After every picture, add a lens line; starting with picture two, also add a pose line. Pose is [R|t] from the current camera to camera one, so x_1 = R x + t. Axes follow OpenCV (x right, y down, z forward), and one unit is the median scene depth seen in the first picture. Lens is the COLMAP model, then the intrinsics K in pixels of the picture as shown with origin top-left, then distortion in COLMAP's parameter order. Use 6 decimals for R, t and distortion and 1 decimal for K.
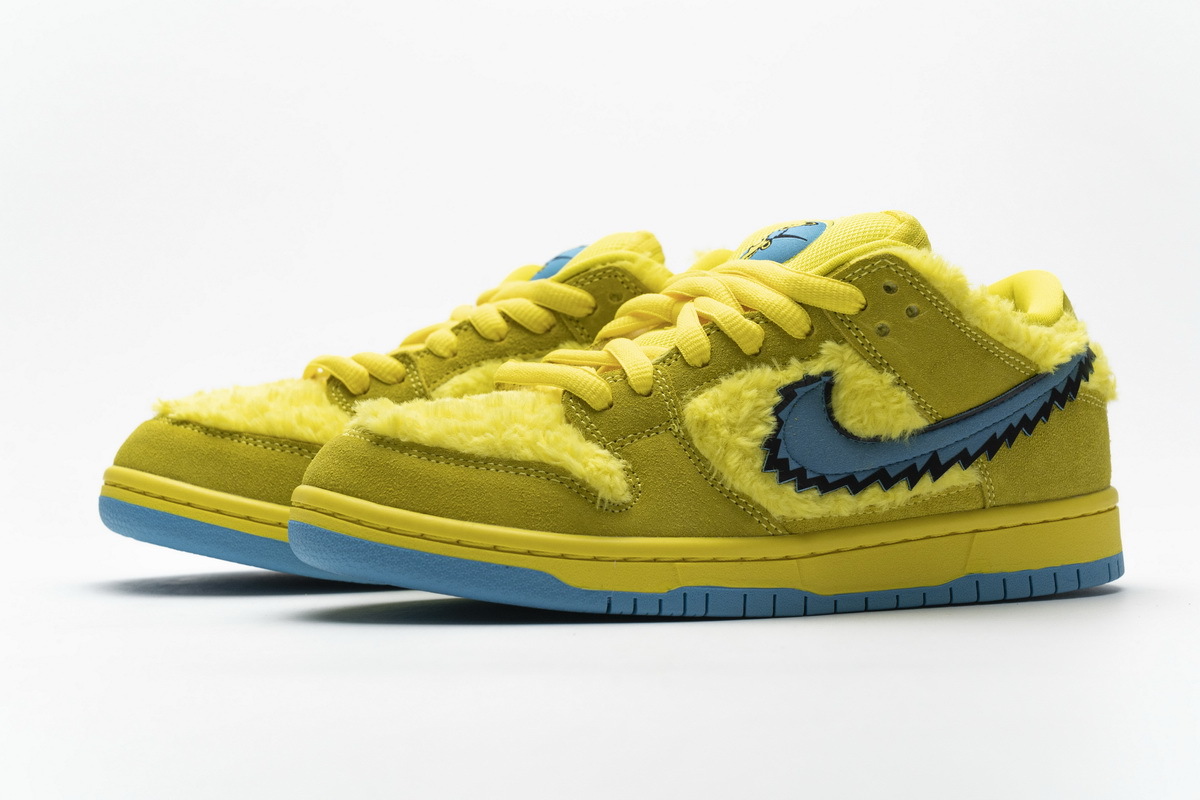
lens RADIAL K [[2308.9, 0, 602.4], [0, 2308.9, 399.4], [0, 0, 1]] dist [0.044738, 0.000000]
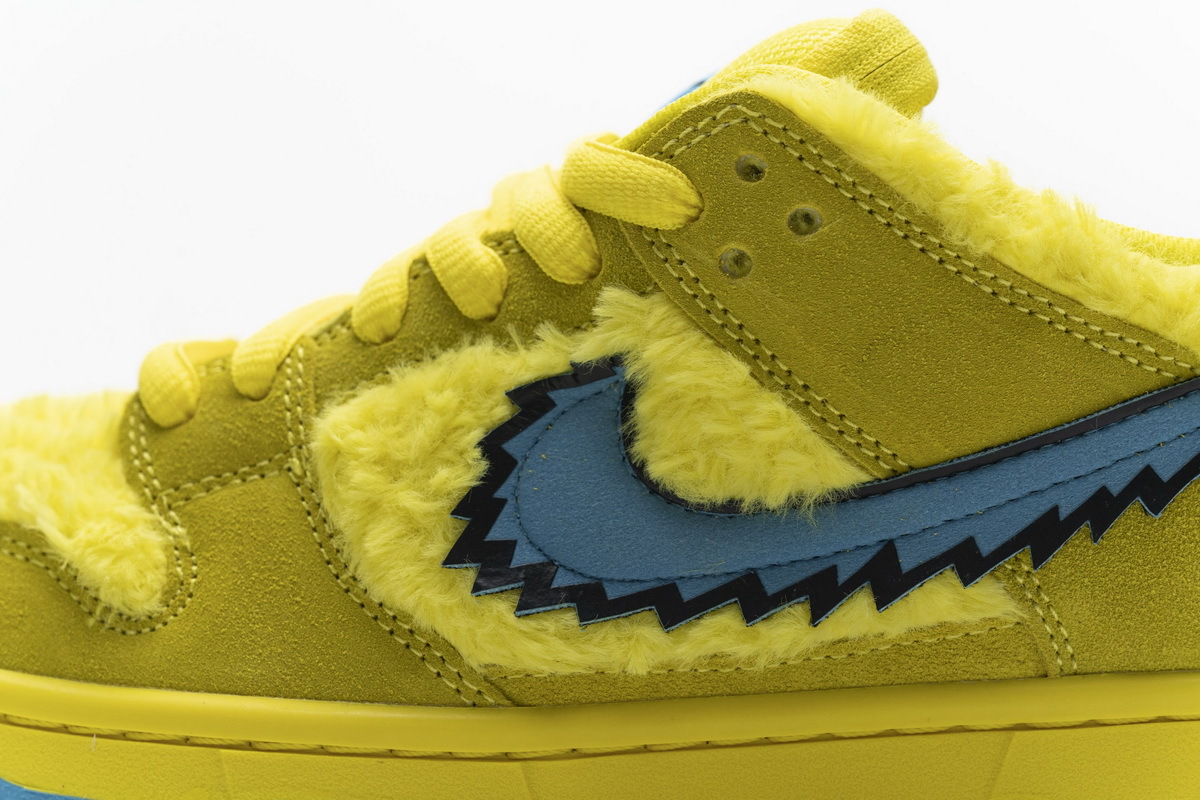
lens RADIAL K [[2308.9, 0, 657.7], [0, 2308.9, 419.0], [0, 0, 1]] dist [0.044738, 0.000000]
pose [[0.878030, 0.019902, -0.478191, 0.323050], [-0.029009, 0.999511, -0.011667, 0.005716], [0.477725, 0.024115, 0.878178, 0.601434]]
